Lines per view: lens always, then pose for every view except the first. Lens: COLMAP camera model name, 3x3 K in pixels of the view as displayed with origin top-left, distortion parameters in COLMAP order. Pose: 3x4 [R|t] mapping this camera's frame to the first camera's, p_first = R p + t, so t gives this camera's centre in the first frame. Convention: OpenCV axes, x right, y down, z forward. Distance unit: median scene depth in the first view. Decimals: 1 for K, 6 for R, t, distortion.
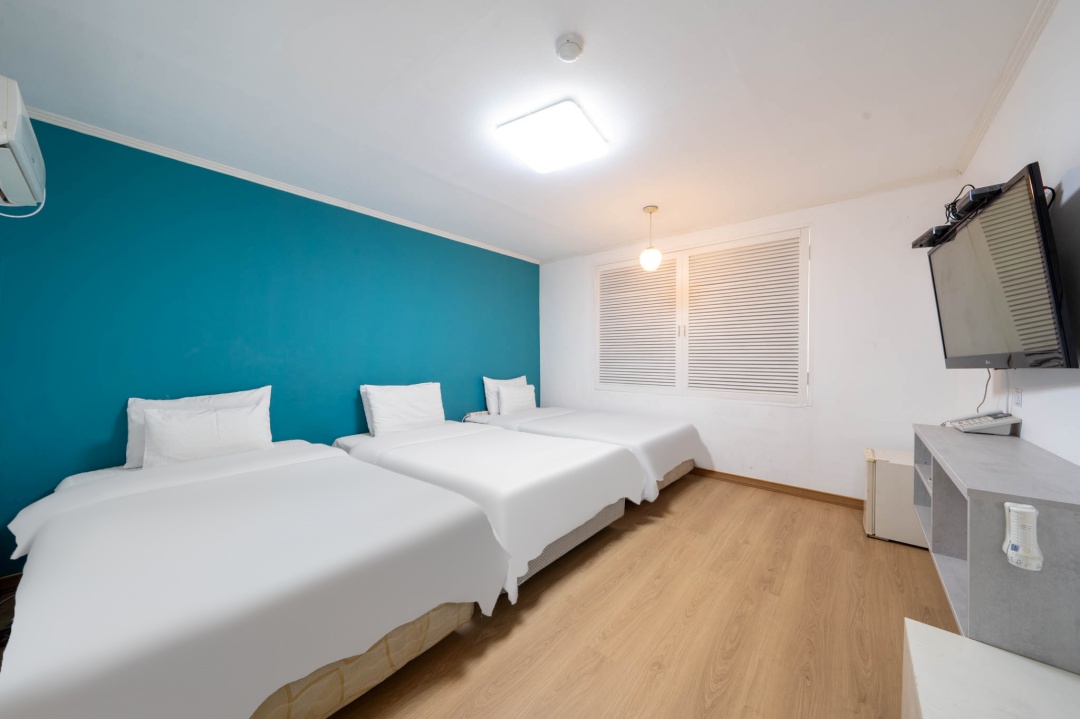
lens RADIAL K [[371.1, 0, 547.0], [0, 371.1, 362.1], [0, 0, 1]] dist [-0.000270, -0.000009]
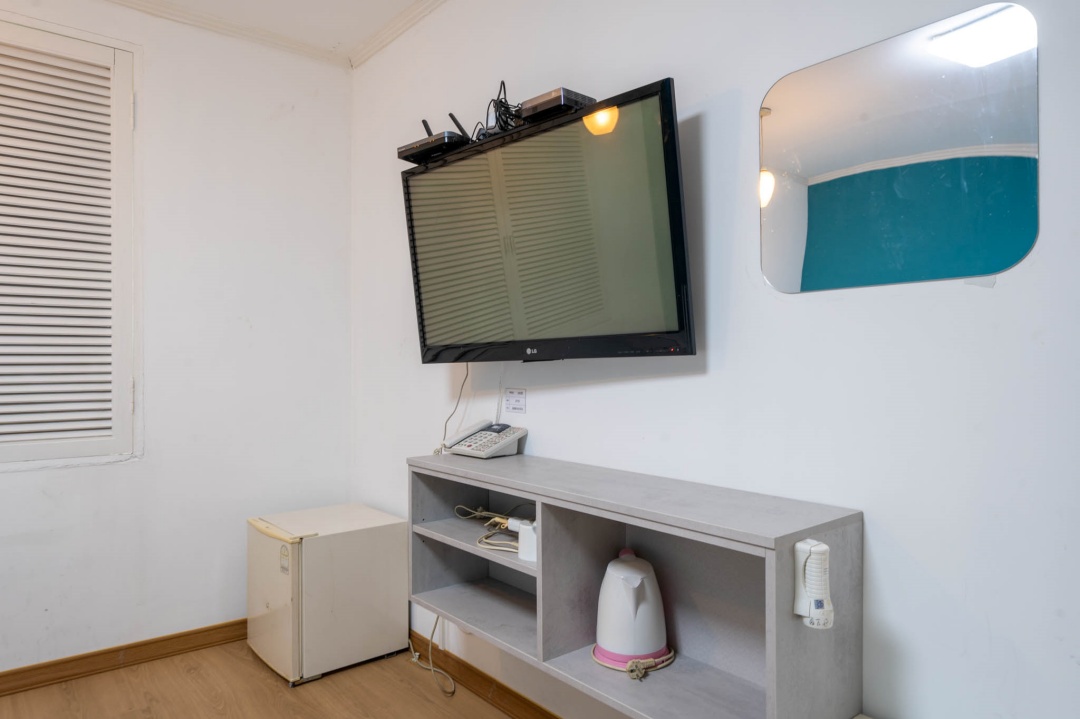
lens RADIAL K [[703.3, 0, 540.0], [0, 703.3, 359.5], [0, 0, 1]] dist [0.000983, -0.000703]
pose [[0.170954, -0.005733, 0.985262, -0.071601], [0.013305, 0.999905, 0.003510, 0.009413], [-0.985189, 0.012508, 0.171014, 0.596199]]
